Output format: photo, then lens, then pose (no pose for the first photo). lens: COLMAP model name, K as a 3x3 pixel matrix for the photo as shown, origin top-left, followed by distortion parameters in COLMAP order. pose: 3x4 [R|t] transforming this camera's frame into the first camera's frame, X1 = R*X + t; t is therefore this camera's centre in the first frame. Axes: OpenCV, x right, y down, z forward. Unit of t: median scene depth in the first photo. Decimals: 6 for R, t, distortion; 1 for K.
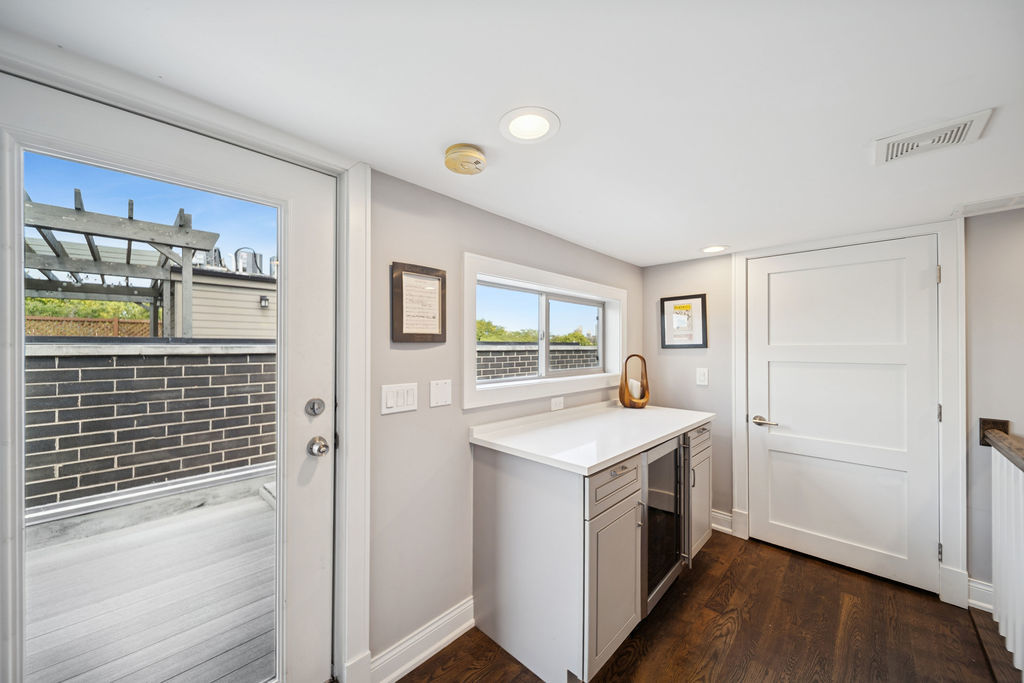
lens RADIAL K [[366.9, 0, 512.0], [0, 366.9, 345.5], [0, 0, 1]] dist [0.001913, -0.000177]
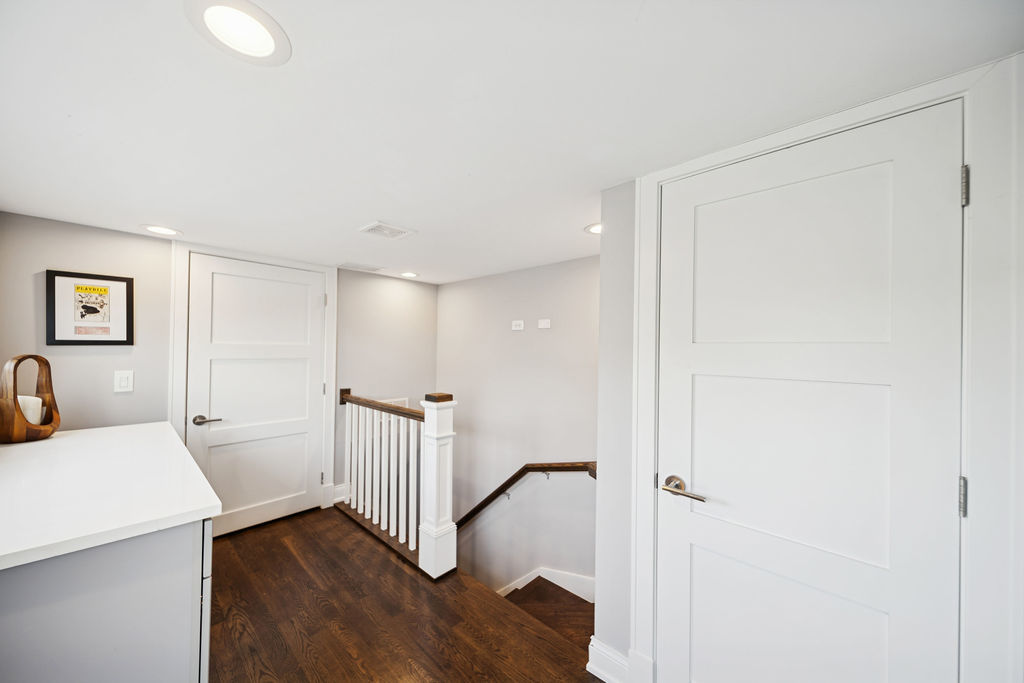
lens RADIAL K [[366.9, 0, 482.2], [0, 366.9, 347.0], [0, 0, 1]] dist [0.001913, -0.000177]
pose [[0.024058, 0.000998, 0.999710, -0.359830], [-0.018489, 0.999829, -0.000553, -0.004787], [-0.999540, -0.018471, 0.024073, 0.284982]]
